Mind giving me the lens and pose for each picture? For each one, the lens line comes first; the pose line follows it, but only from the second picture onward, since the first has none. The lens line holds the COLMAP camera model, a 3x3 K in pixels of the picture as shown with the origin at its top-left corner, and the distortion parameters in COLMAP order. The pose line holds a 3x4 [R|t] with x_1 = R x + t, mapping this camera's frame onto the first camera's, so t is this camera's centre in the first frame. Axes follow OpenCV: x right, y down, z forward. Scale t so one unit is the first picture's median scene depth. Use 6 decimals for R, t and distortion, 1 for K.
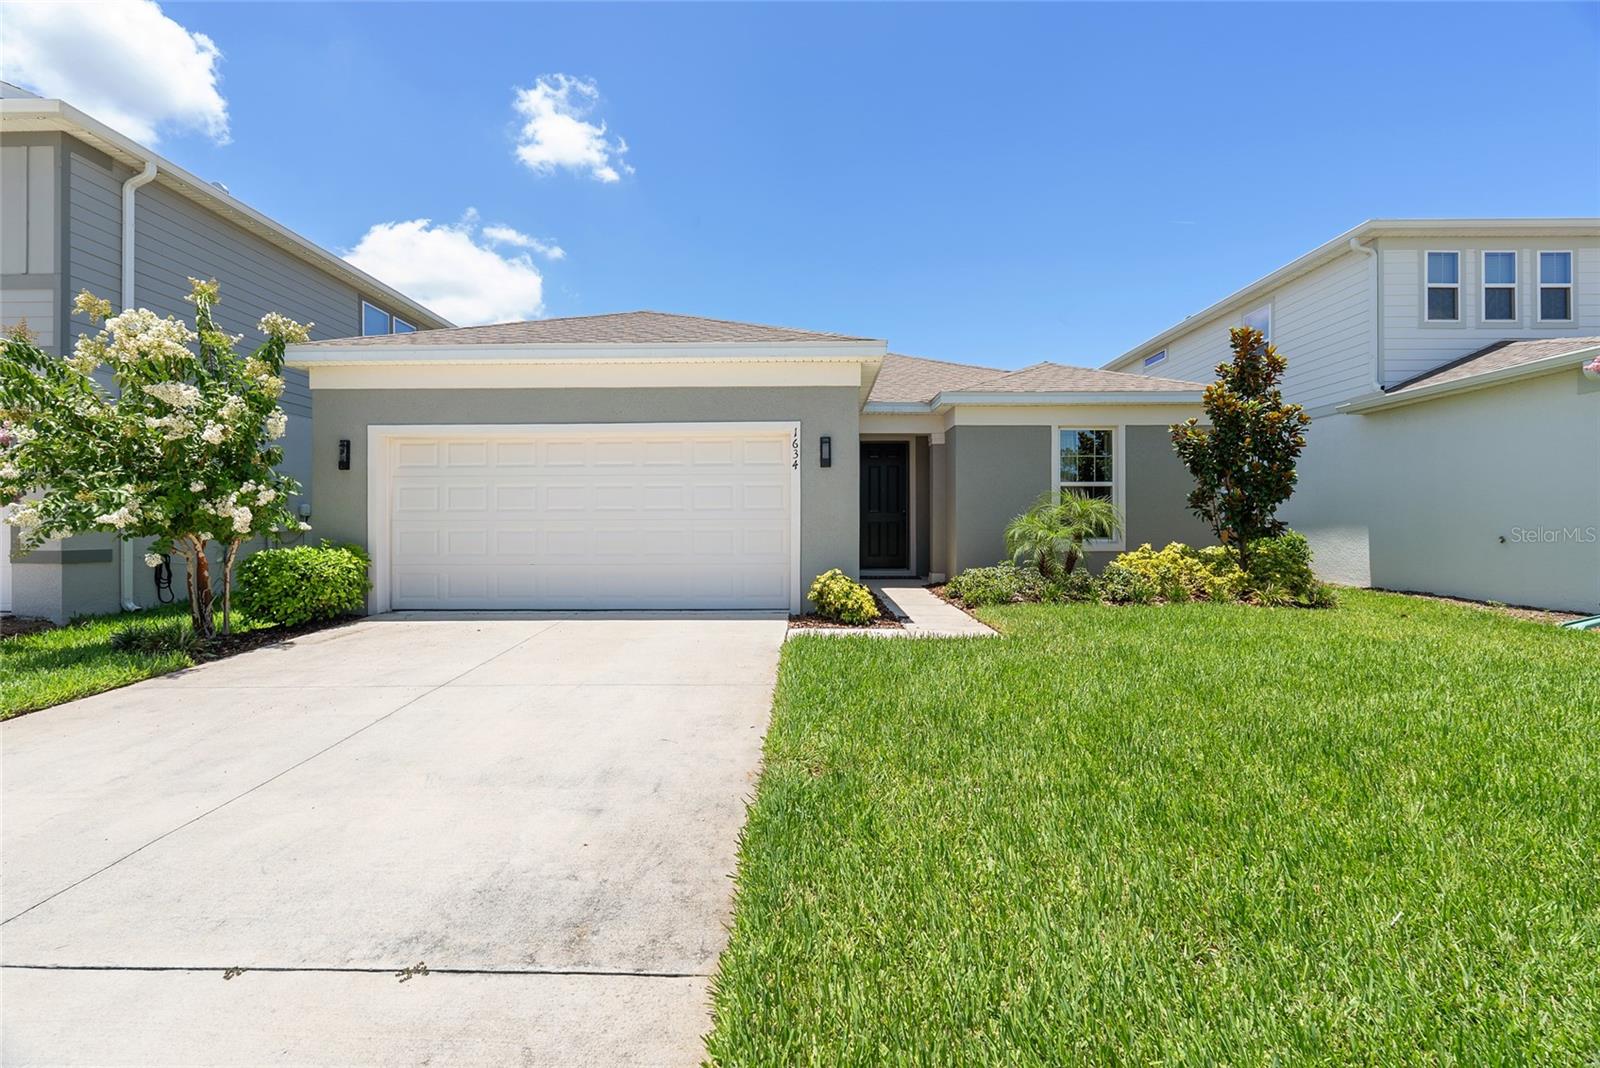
lens RADIAL K [[711.4, 0, 796.1], [0, 711.4, 528.0], [0, 0, 1]] dist [-0.005312, 0.000274]
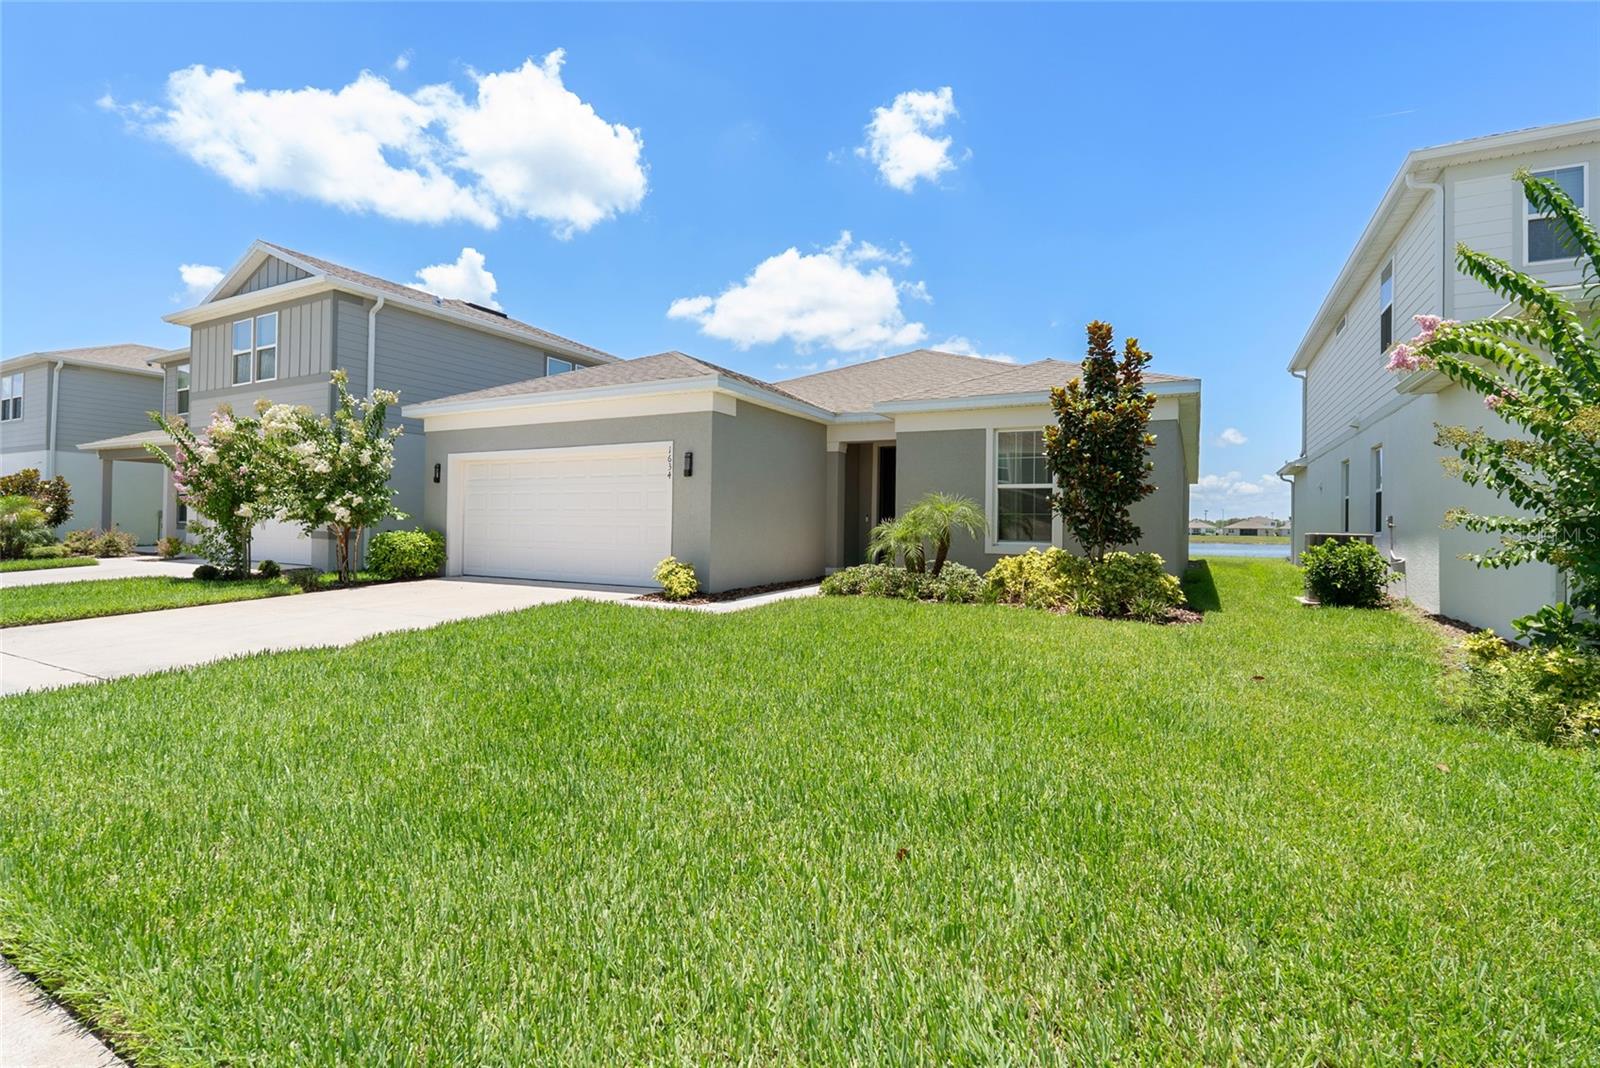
lens RADIAL K [[711.4, 0, 806.1], [0, 711.4, 527.0], [0, 0, 1]] dist [-0.005312, 0.000274]
pose [[0.892589, 0.016552, -0.450567, 0.784588], [-0.015739, 0.999861, 0.005552, -0.006596], [0.450596, 0.002136, 0.892726, -0.027448]]
